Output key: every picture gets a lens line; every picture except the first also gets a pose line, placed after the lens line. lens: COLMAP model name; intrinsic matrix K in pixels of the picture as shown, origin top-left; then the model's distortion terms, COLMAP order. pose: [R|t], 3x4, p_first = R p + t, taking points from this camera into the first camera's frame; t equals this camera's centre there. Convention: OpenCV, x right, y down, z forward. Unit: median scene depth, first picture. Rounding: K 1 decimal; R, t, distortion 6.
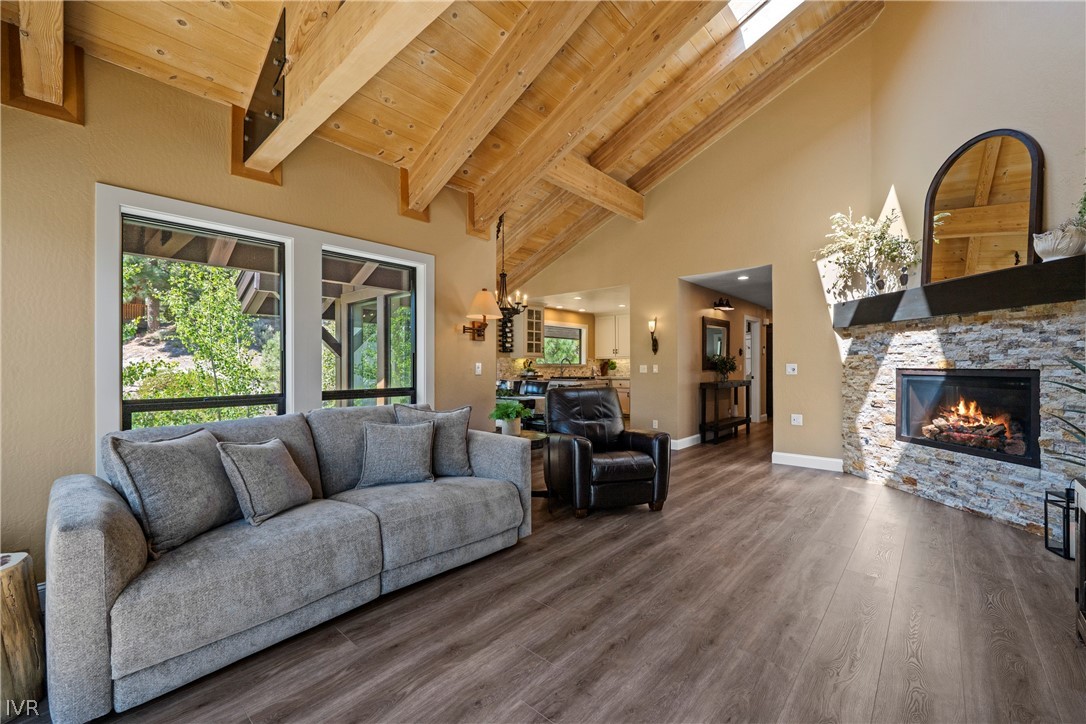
lens RADIAL K [[444.8, 0, 526.1], [0, 444.8, 363.6], [0, 0, 1]] dist [-0.001184, -0.000144]
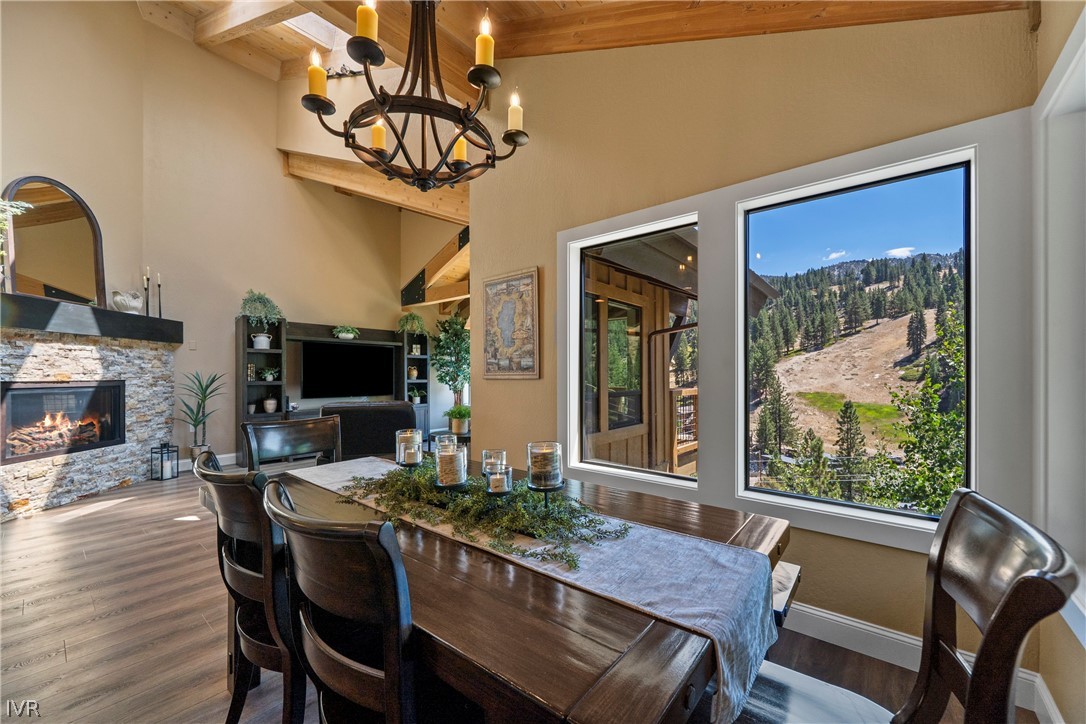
lens RADIAL K [[427.3, 0, 540.0], [0, 427.3, 372.3], [0, 0, 1]] dist [-0.002336, 0.000330]
pose [[-0.998496, 0.005277, -0.054565, -0.171119], [0.005828, 0.999934, -0.009934, 0.007061], [0.054509, -0.010237, -0.998461, 1.980878]]
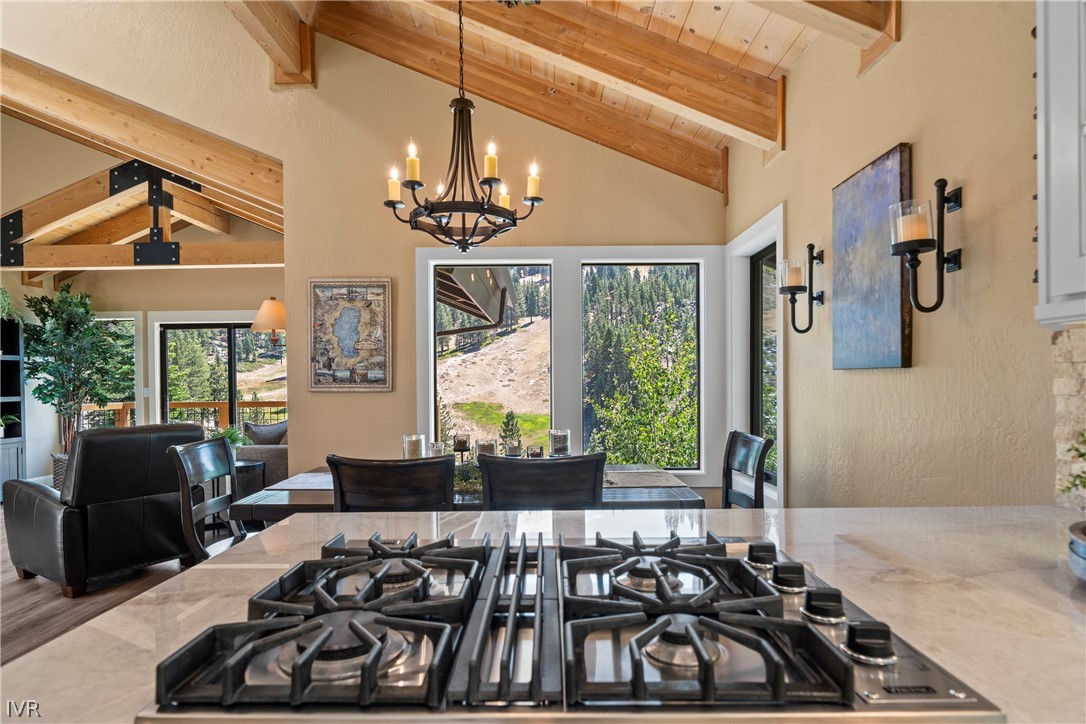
lens RADIAL K [[633.4, 0, 539.1], [0, 633.4, 384.5], [0, 0, 1]] dist [0.011748, -0.002247]
pose [[-0.736510, 0.016733, -0.676220, 0.345852], [0.016088, 0.999845, 0.007218, -0.004109], [0.676235, -0.005563, -0.736665, 2.214585]]
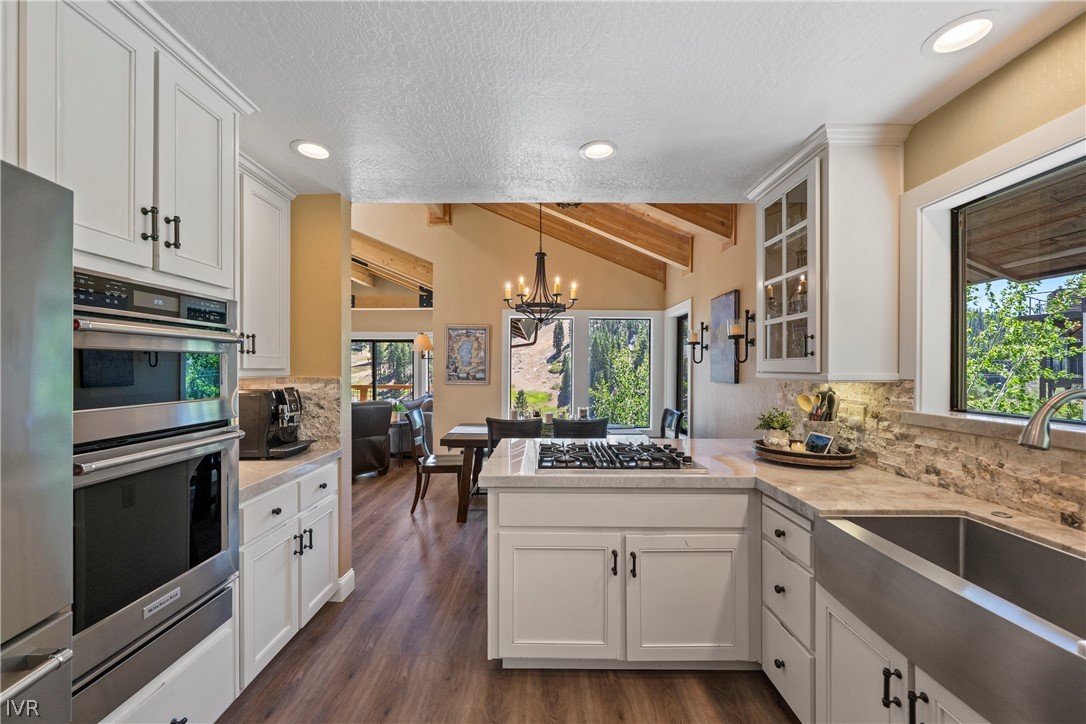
lens RADIAL K [[444.8, 0, 541.8], [0, 444.8, 367.0], [0, 0, 1]] dist [-0.001184, -0.000144]
pose [[-0.731170, 0.001065, -0.682194, 0.661868], [0.002580, 0.999996, -0.001204, -0.044386], [0.682190, -0.002640, -0.731170, 2.422969]]
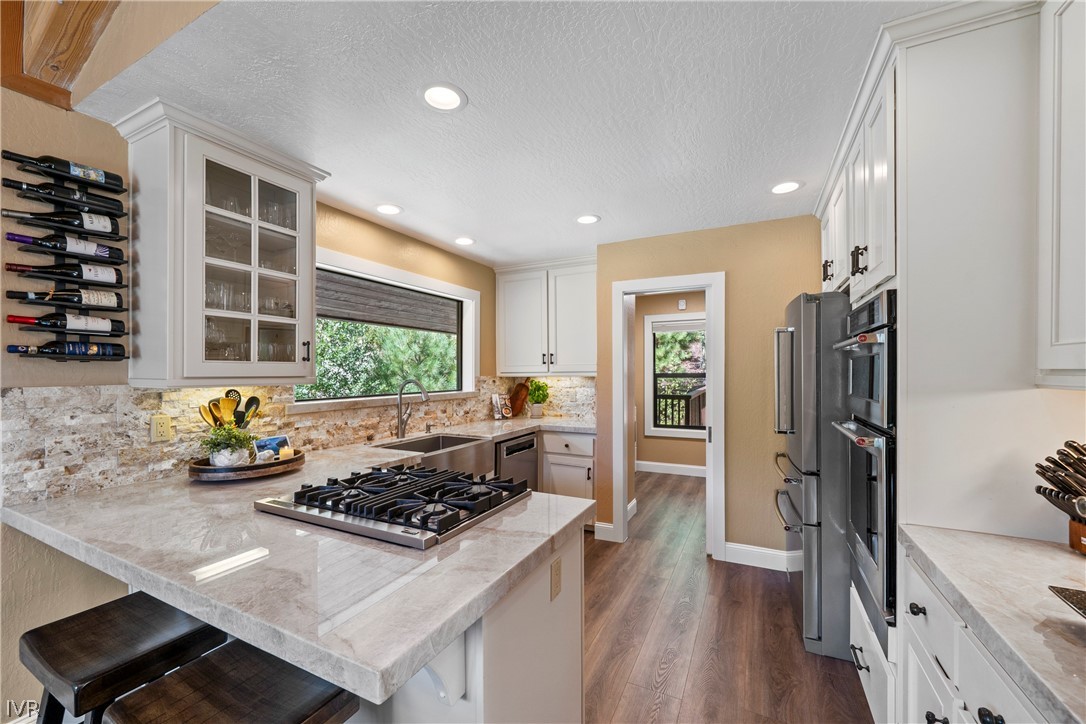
lens RADIAL K [[444.8, 0, 540.3], [0, 444.8, 369.8], [0, 0, 1]] dist [-0.001184, -0.000144]
pose [[0.959271, -0.001824, 0.282482, 0.213402], [0.002819, 0.999991, -0.003113, -0.043106], [-0.282474, 0.003782, 0.959268, 1.637370]]
